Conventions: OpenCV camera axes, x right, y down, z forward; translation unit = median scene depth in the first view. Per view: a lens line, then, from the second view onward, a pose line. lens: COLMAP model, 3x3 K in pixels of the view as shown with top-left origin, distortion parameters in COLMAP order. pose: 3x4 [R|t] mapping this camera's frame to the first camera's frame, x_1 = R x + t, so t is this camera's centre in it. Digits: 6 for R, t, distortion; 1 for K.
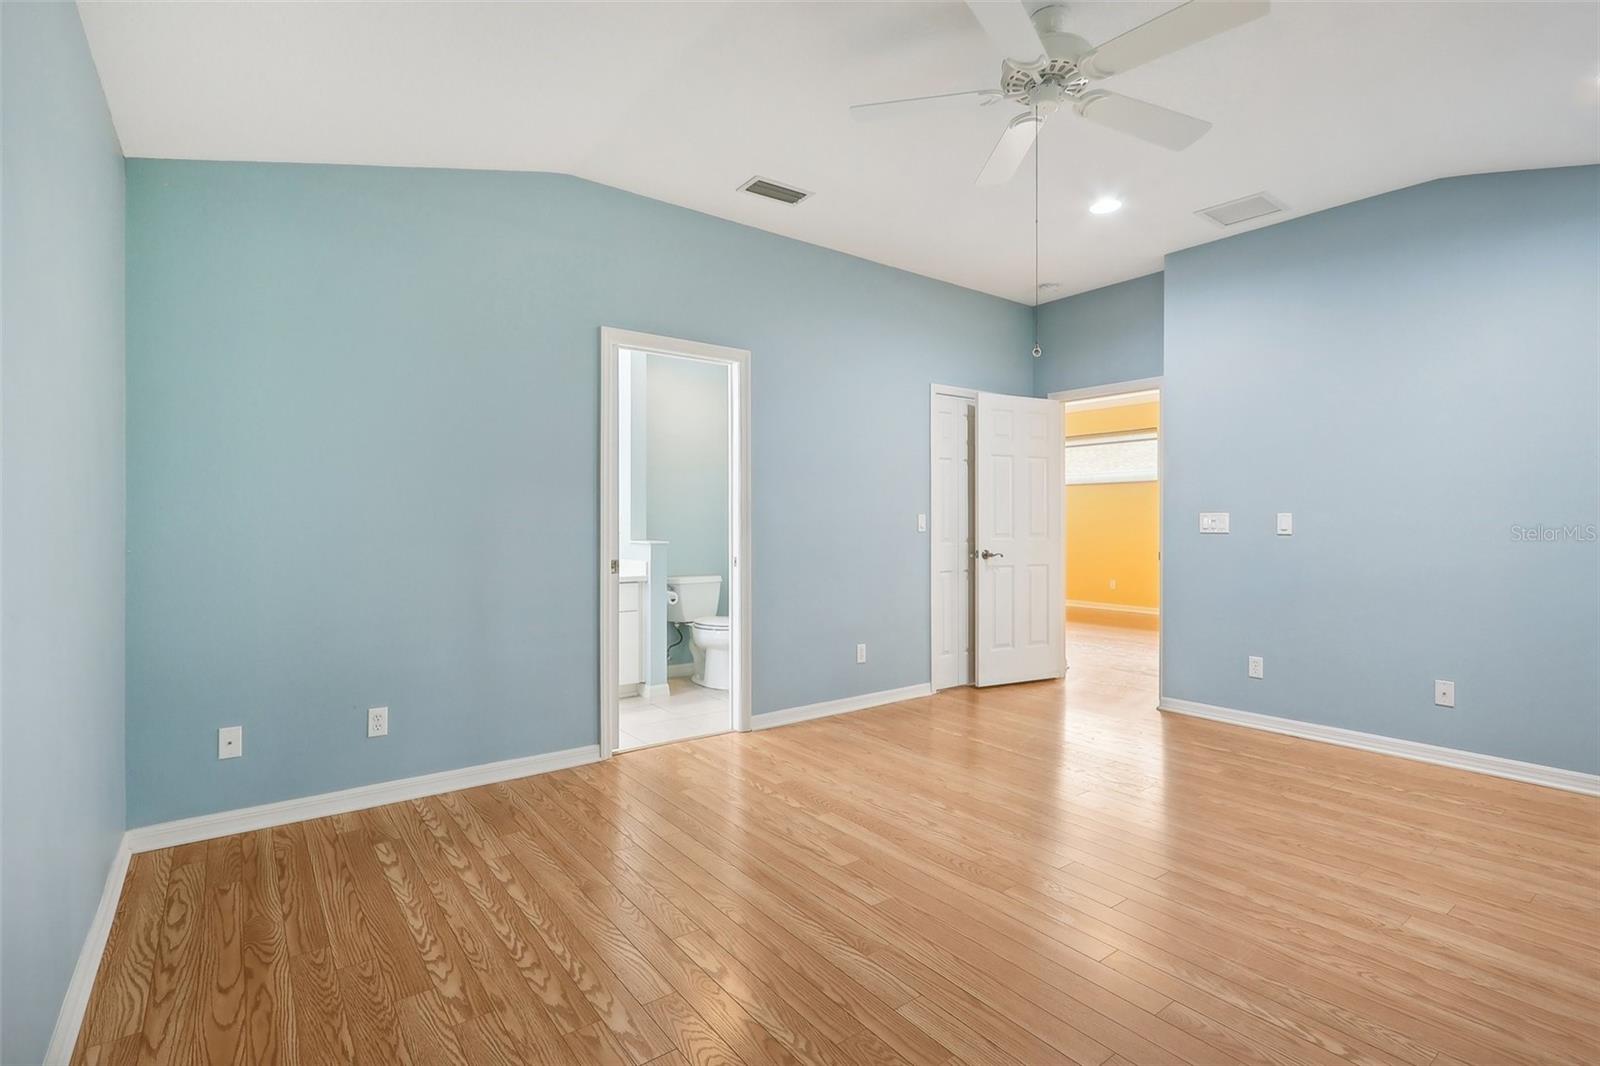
lens RADIAL K [[742.6, 0, 800.7], [0, 742.6, 527.0], [0, 0, 1]] dist [0.001531, 0.000132]
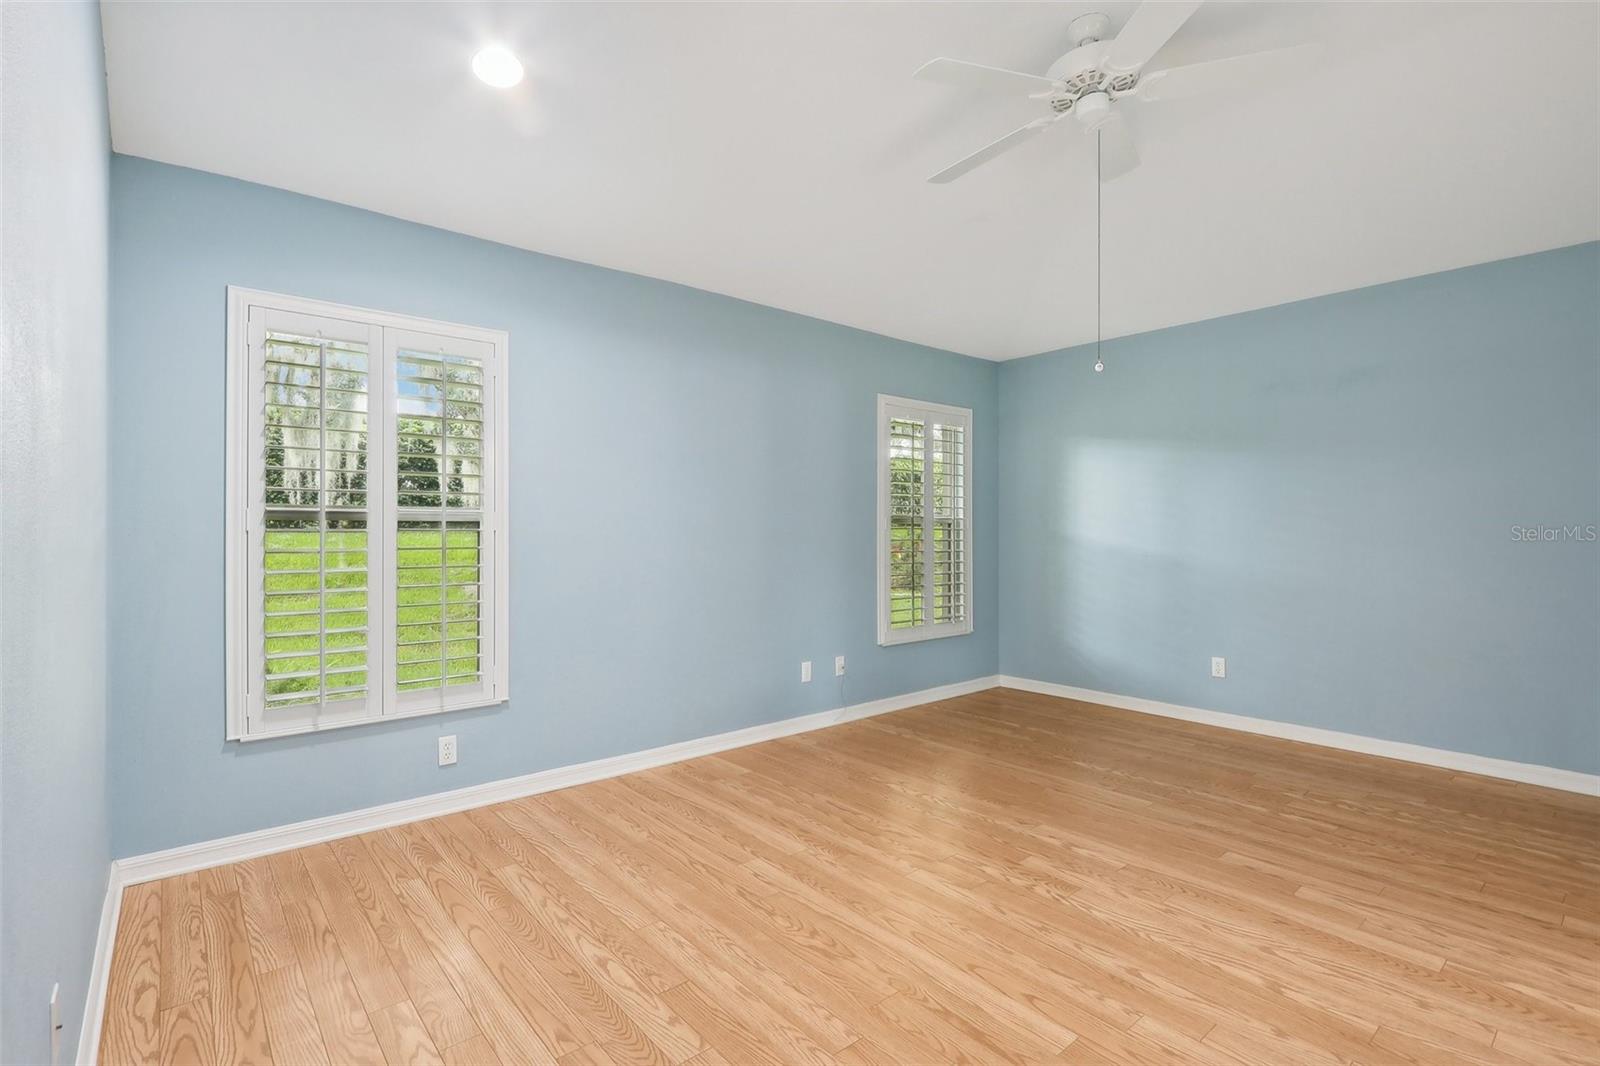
lens RADIAL K [[742.6, 0, 799.2], [0, 742.6, 531.5], [0, 0, 1]] dist [0.001531, 0.000132]
pose [[-0.998154, 0.000207, -0.060728, 0.721898], [-0.000188, 0.999979, 0.006507, -0.011277], [0.060728, 0.006506, -0.998133, 1.808928]]
